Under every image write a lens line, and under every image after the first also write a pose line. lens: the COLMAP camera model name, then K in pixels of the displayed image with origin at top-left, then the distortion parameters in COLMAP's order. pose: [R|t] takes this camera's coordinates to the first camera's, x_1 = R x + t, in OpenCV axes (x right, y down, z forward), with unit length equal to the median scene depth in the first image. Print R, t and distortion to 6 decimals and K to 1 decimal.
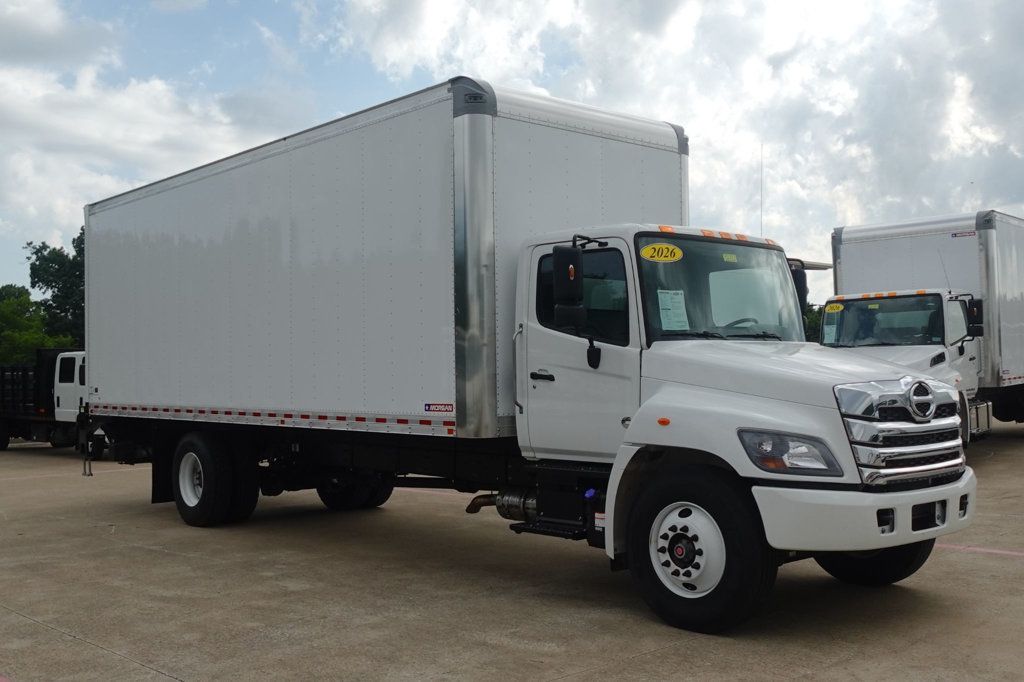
lens RADIAL K [[1063.4, 0, 512.3], [0, 1063.4, 363.5], [0, 0, 1]] dist [0.005766, 0.004541]
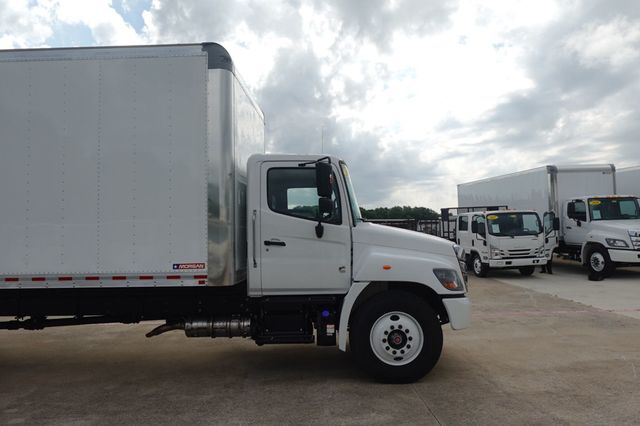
lens RADIAL K [[444.0, 0, 320.5], [0, 444.0, 221.6], [0, 0, 1]] dist [0.000989, 0.003348]
pose [[0.686628, 0.029096, 0.726427, -0.423122], [0.003195, 0.999068, -0.043036, 0.008776], [-0.727002, 0.031871, 0.685895, 0.510069]]
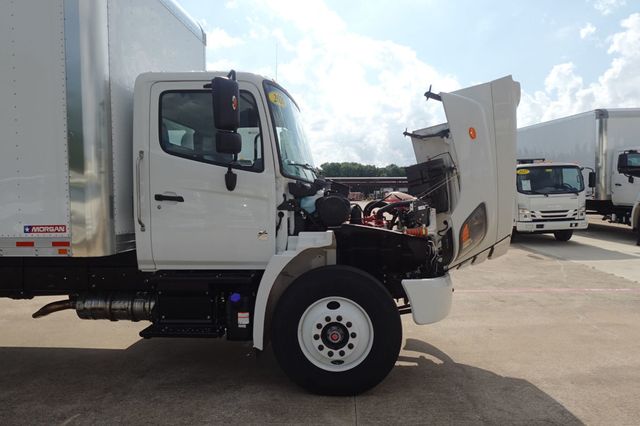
lens RADIAL K [[465.9, 0, 320.2], [0, 465.9, 220.8], [0, 0, 1]] dist [-0.000557, 0.002607]
pose [[0.734747, -0.028117, 0.677759, -0.197321], [-0.003438, 0.998973, 0.045170, 0.013896], [-0.678333, -0.035518, 0.733896, 0.543377]]
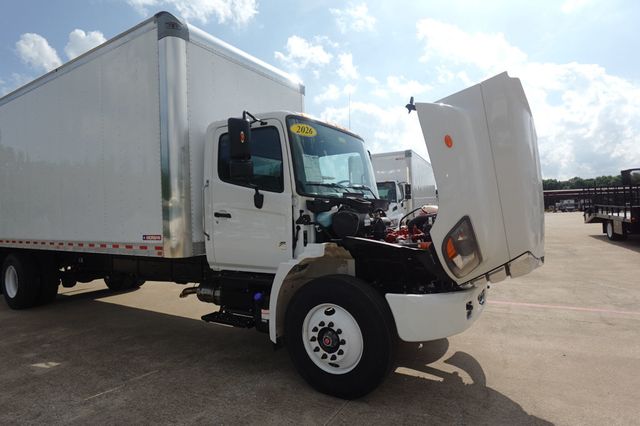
lens RADIAL K [[363.8, 0, 320.0], [0, 363.8, 218.3], [0, 0, 1]] dist [-0.001066, -0.000073]
pose [[0.962645, -0.015034, 0.270347, 0.022441], [0.012464, 0.999859, 0.011222, 0.013146], [-0.270478, -0.007433, 0.962697, 0.492862]]
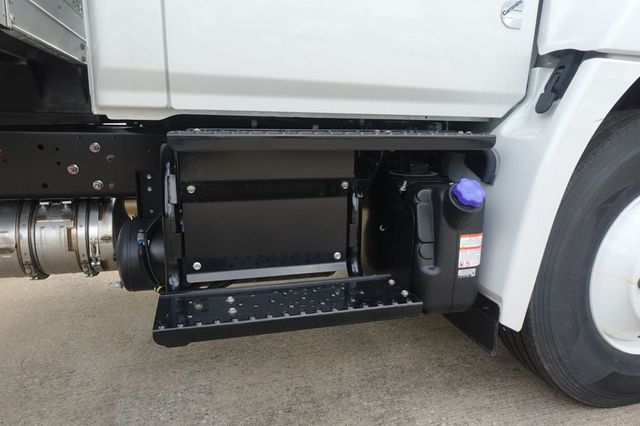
lens RADIAL K [[444.0, 0, 320.5], [0, 444.0, 221.6], [0, 0, 1]] dist [0.000989, 0.003348]
pose [[0.438643, -0.177955, 0.880866, -0.091106], [-0.031384, 0.976566, 0.212917, 0.097211], [-0.898113, -0.121039, 0.422779, 0.946152]]
